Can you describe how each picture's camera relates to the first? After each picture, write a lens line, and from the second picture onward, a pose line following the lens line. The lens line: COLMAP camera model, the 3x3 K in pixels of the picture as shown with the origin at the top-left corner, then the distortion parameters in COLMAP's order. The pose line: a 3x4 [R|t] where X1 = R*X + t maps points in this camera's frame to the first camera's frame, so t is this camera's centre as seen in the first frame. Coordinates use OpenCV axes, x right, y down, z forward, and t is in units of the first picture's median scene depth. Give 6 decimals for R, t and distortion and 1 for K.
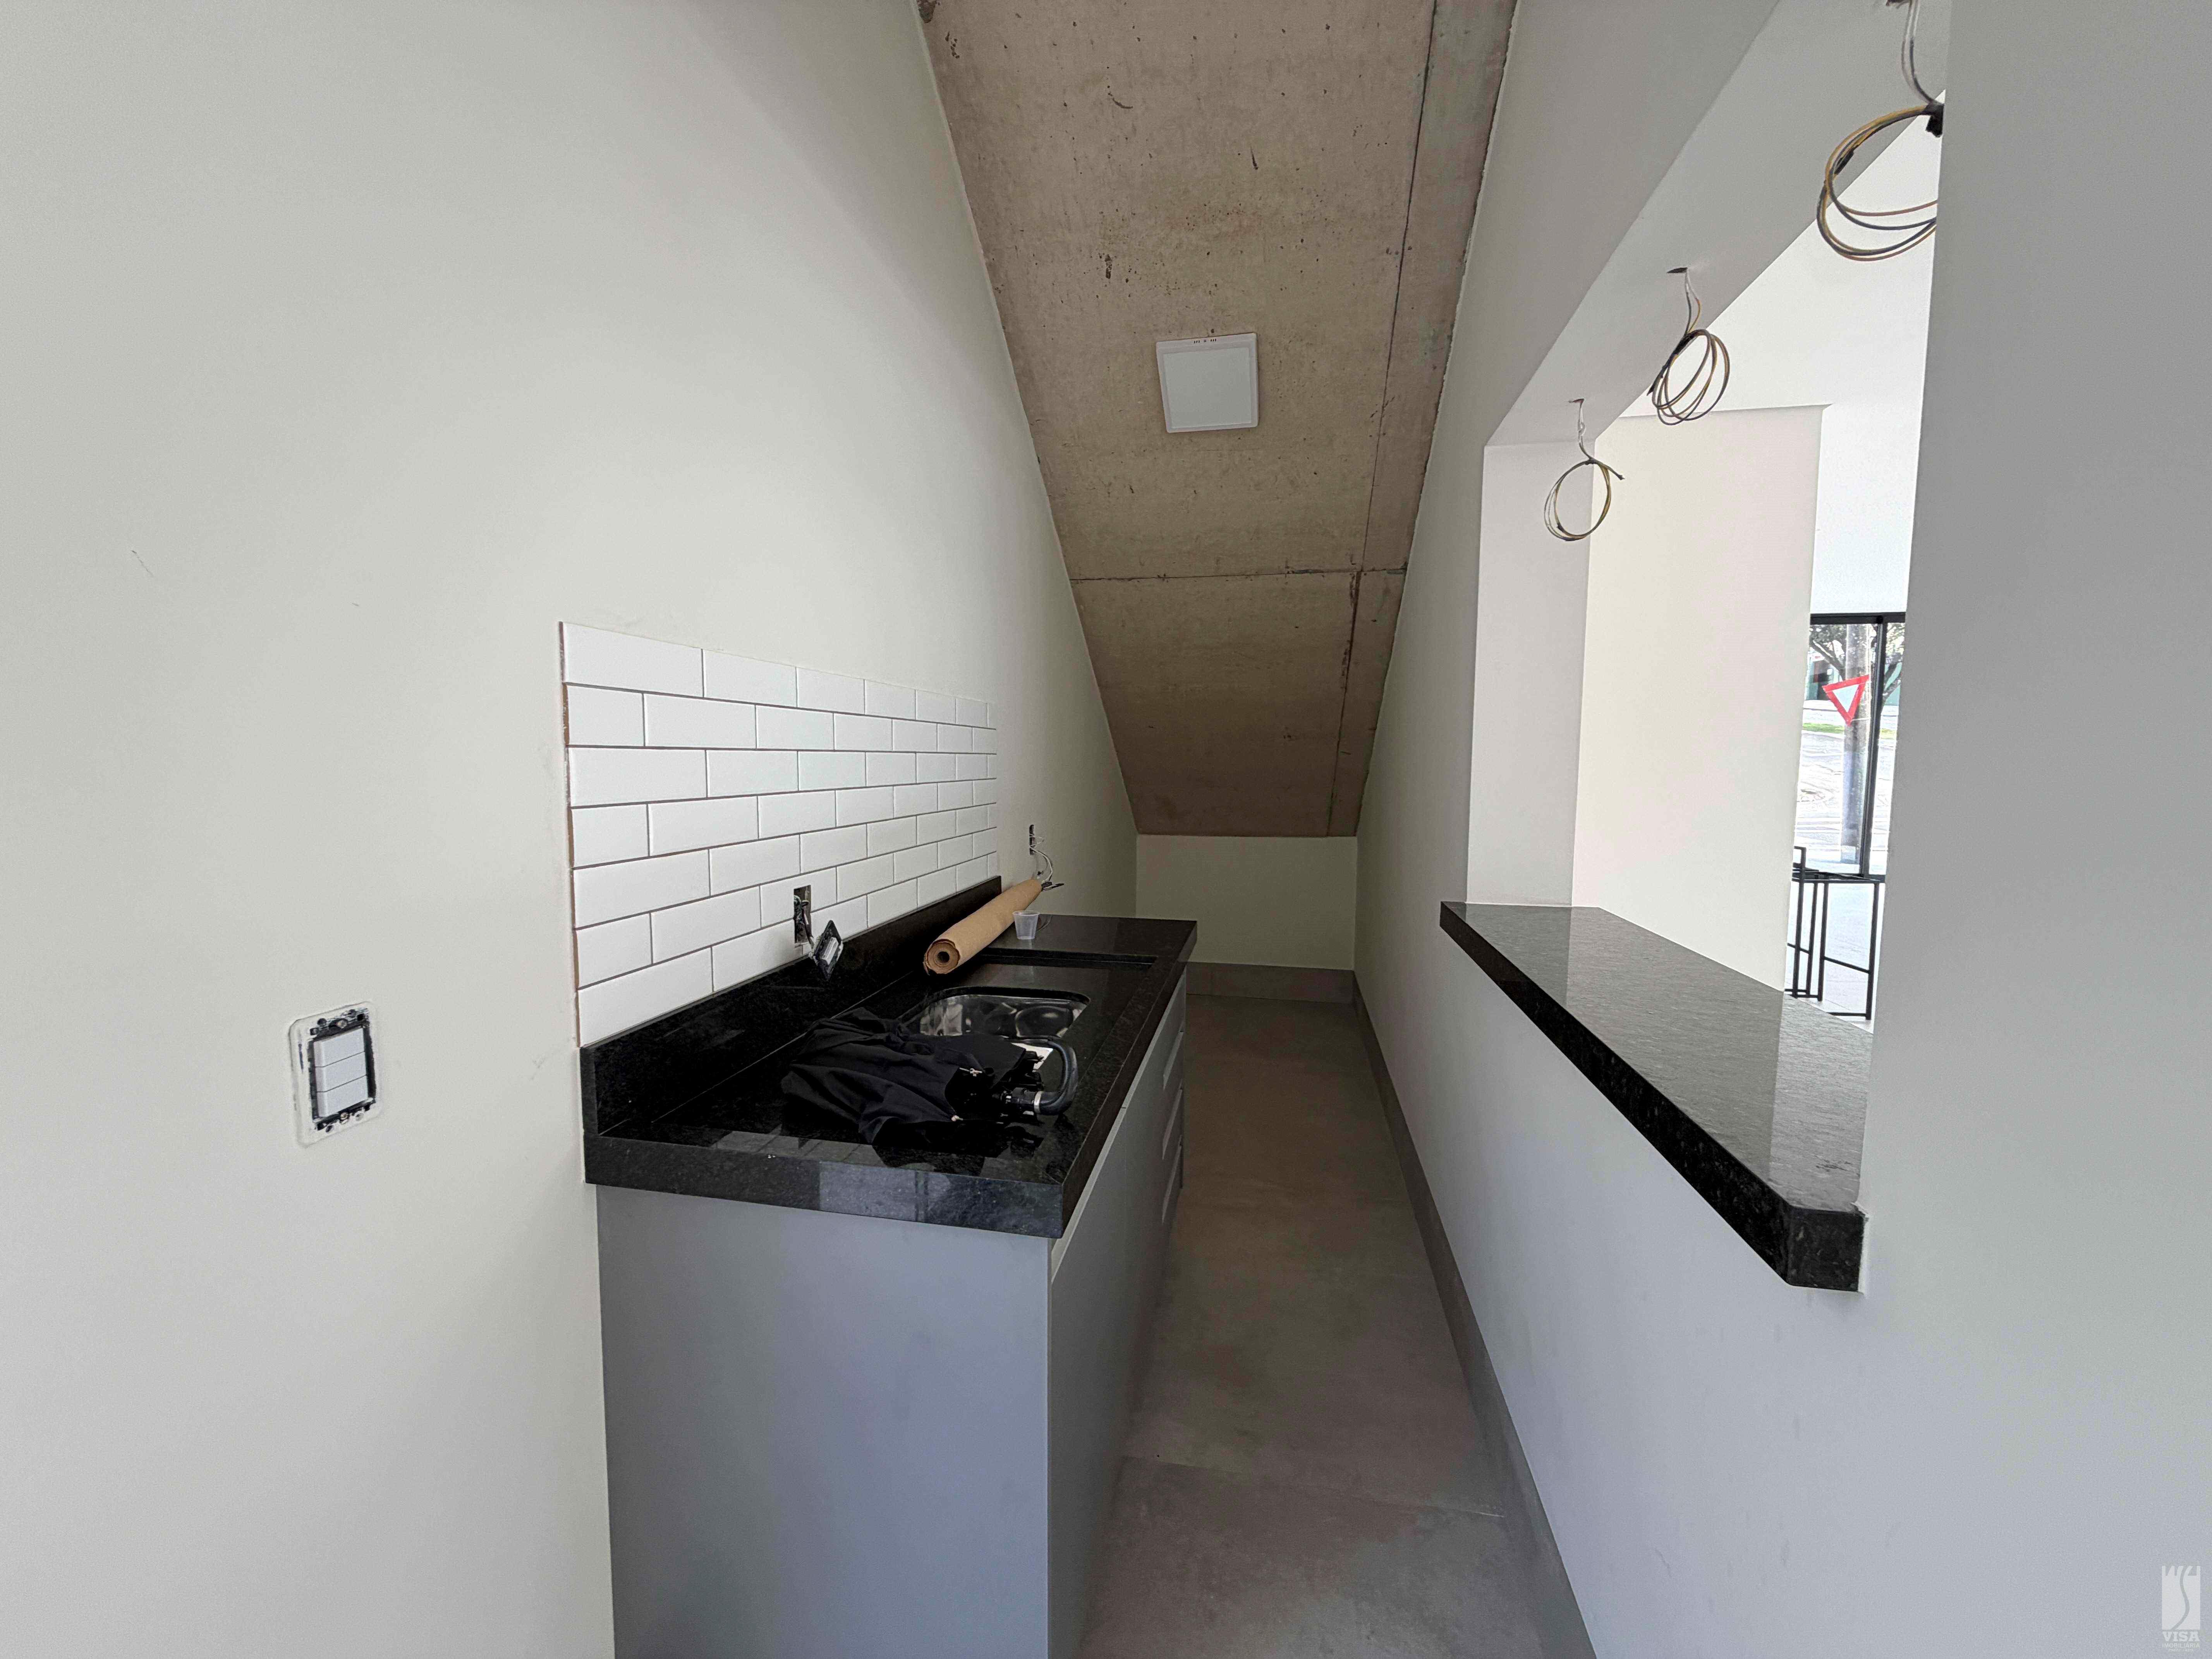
lens RADIAL K [[882.6, 0, 1100.6], [0, 882.6, 829.8], [0, 0, 1]] dist [-0.001565, -0.000047]
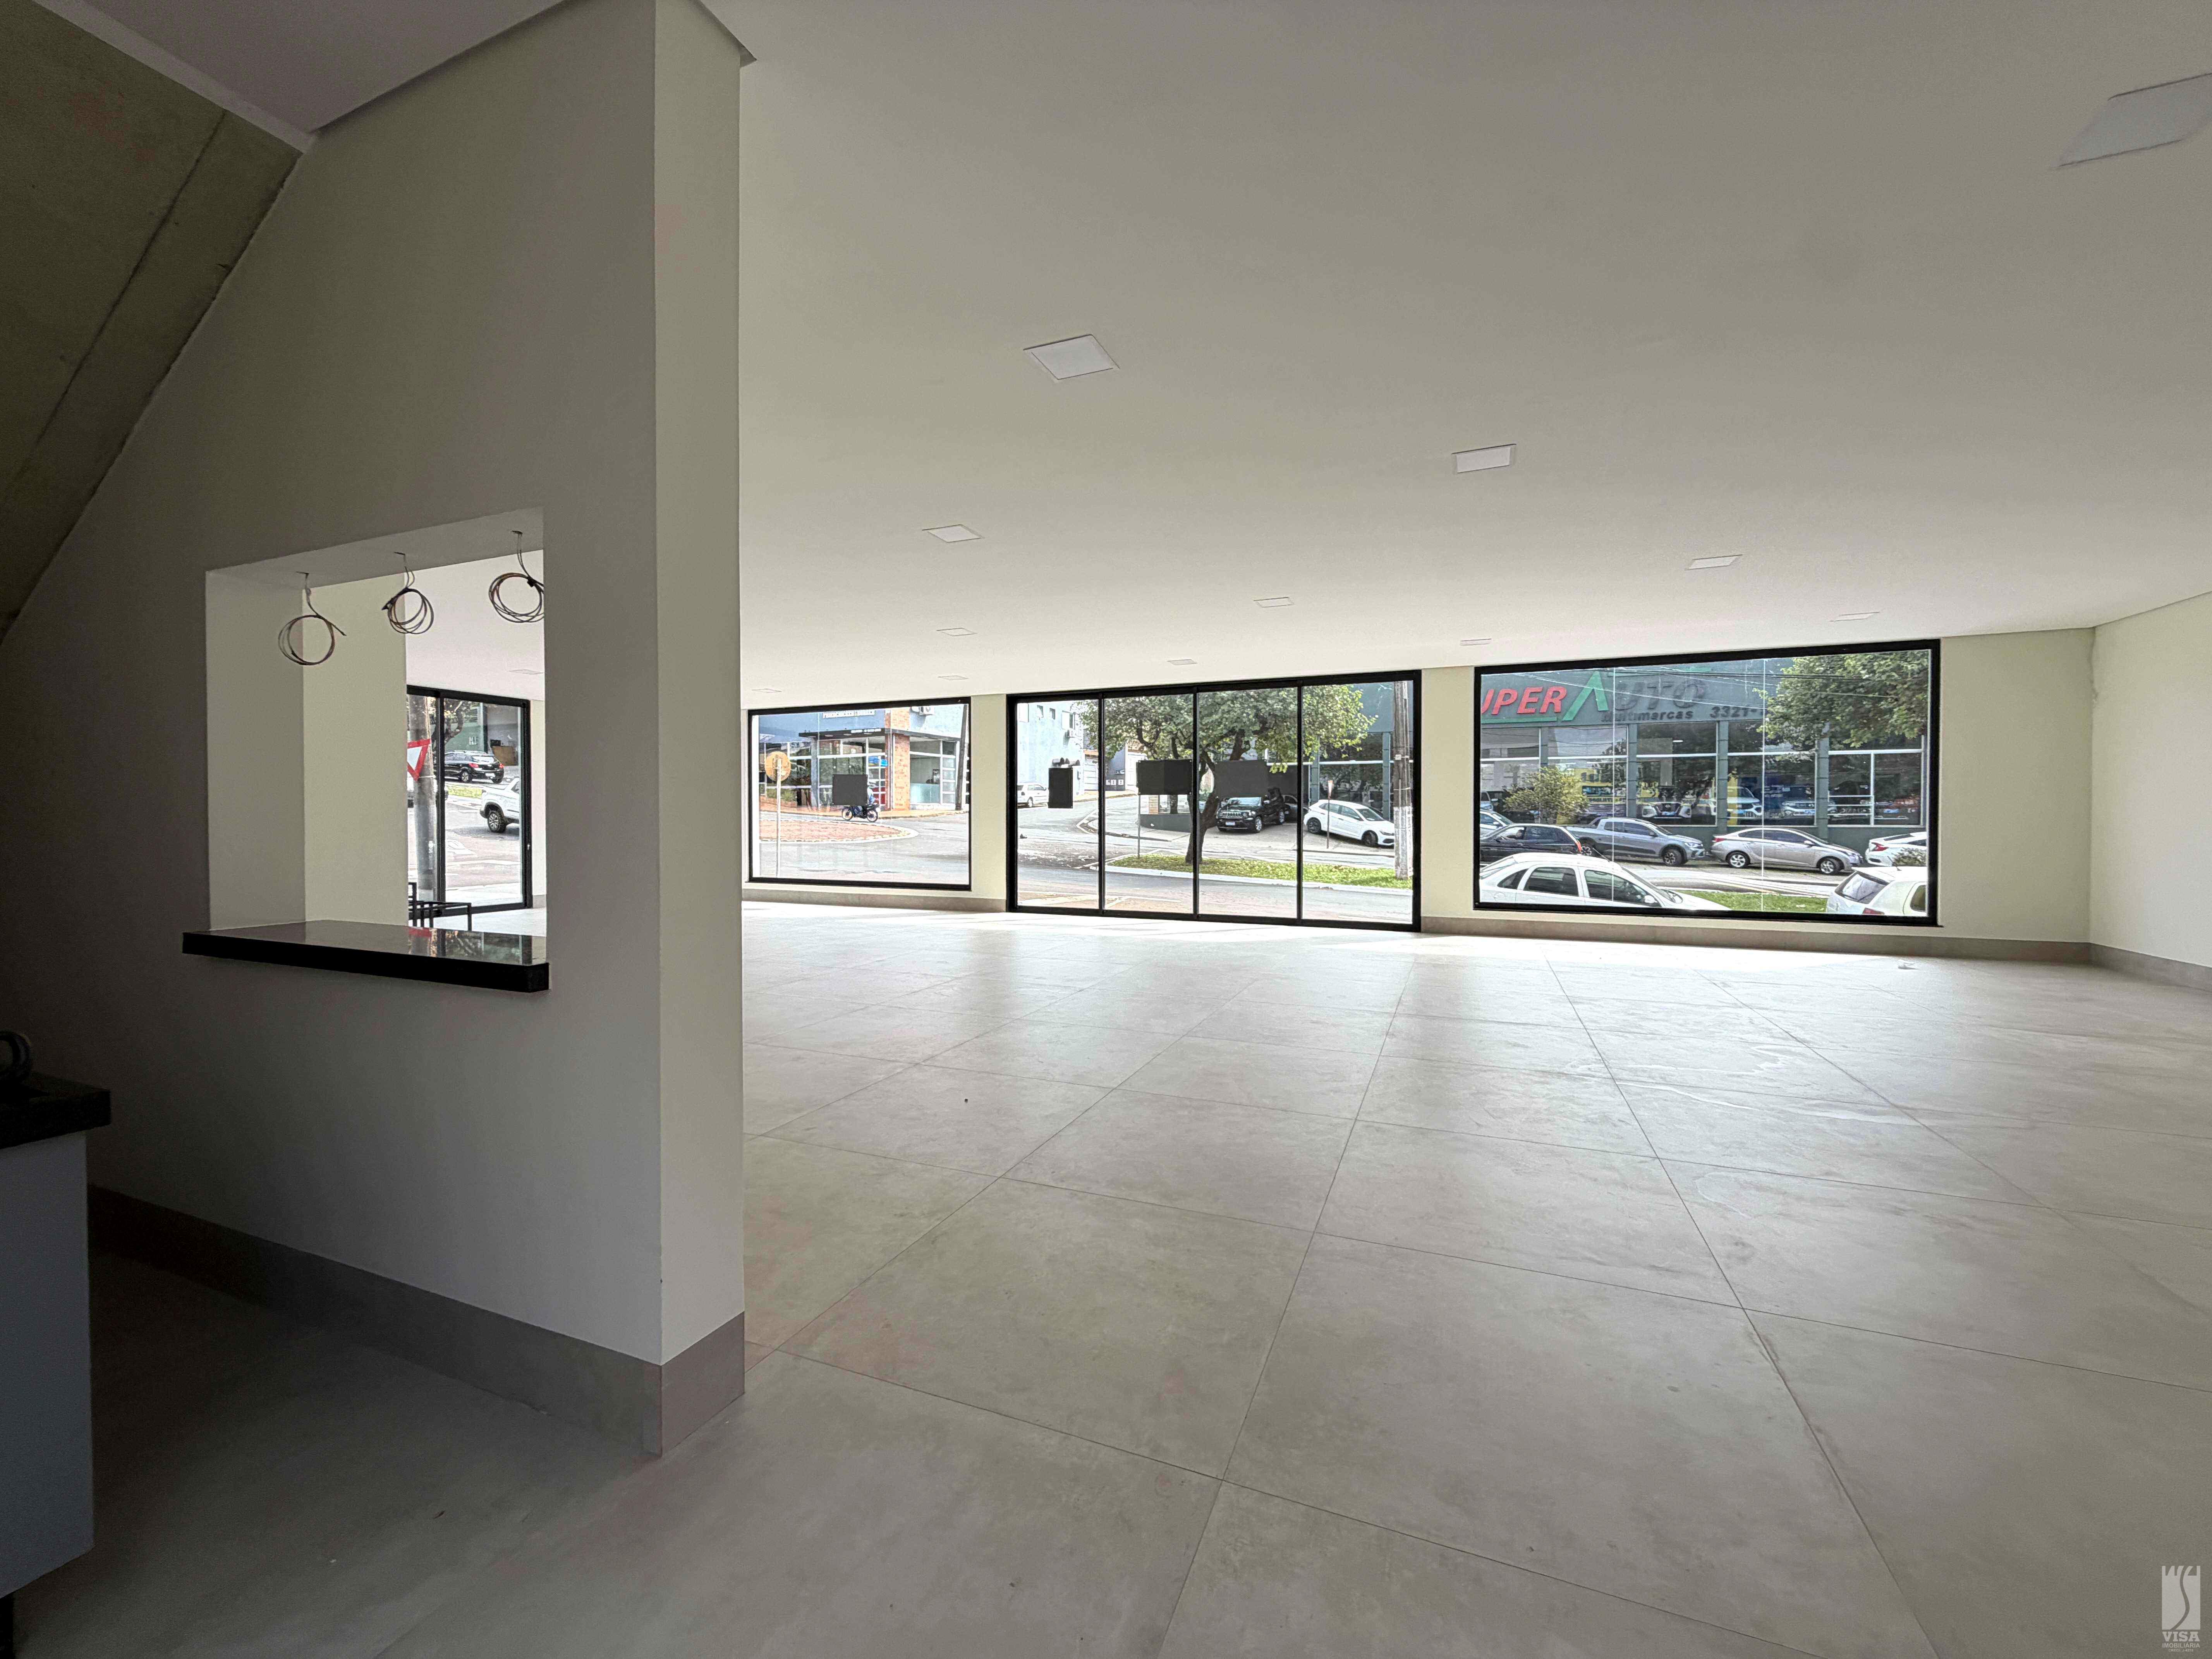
lens RADIAL K [[882.6, 0, 1108.4], [0, 882.6, 830.1], [0, 0, 1]] dist [-0.001565, -0.000047]
pose [[0.193093, -0.016651, 0.981039, -0.227379], [0.074551, 0.997215, 0.002252, 0.013630], [-0.978344, 0.072703, 0.193797, -0.198801]]
